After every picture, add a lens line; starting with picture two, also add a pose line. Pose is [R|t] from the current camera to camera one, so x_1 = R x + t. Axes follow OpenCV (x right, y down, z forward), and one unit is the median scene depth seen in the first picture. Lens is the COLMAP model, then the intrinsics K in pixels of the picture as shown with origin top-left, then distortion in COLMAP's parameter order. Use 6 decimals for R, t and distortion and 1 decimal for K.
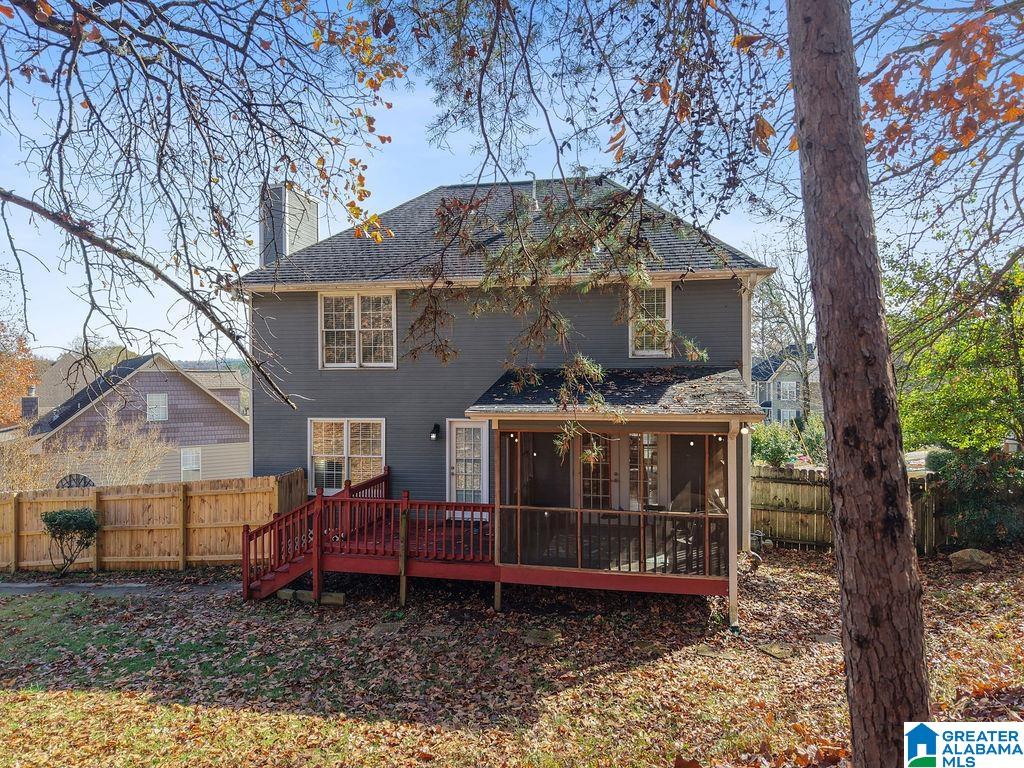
lens RADIAL K [[701.0, 0, 512.0], [0, 701.0, 384.0], [0, 0, 1]] dist [0.000722, 0.000745]
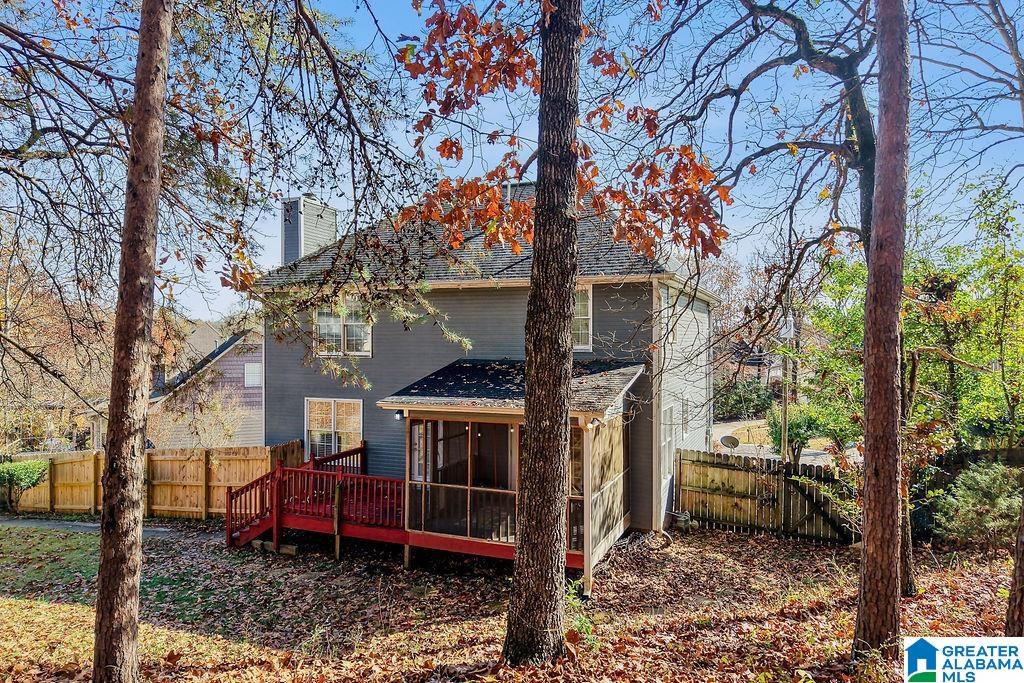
lens RADIAL K [[702.9, 0, 512.0], [0, 702.9, 341.5], [0, 0, 1]] dist [-0.002519, -0.000269]
pose [[0.981838, 0.005732, -0.189634, 0.371211], [-0.006475, 0.999974, -0.003298, -0.059778], [0.189610, 0.004466, 0.981849, -0.141723]]
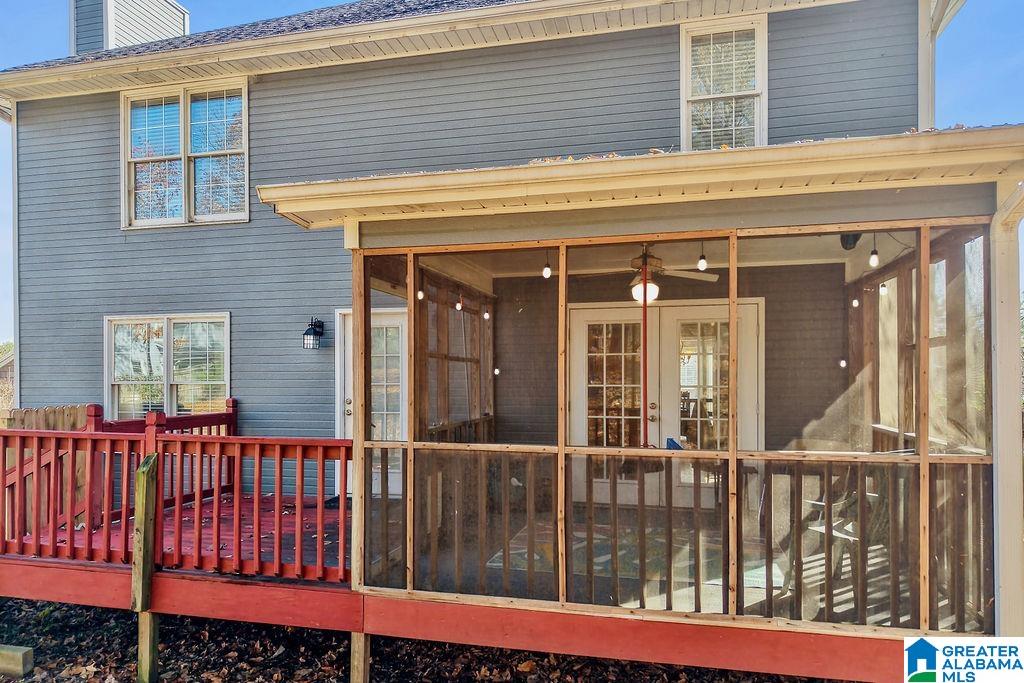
lens RADIAL K [[706.3, 0, 513.9], [0, 706.3, 385.7], [0, 0, 1]] dist [-0.029740, -0.000193]
pose [[0.999222, 0.000021, -0.039432, 0.081075], [-0.000416, 0.999950, -0.010018, 0.142779], [0.039429, 0.010027, 0.999172, 0.589137]]
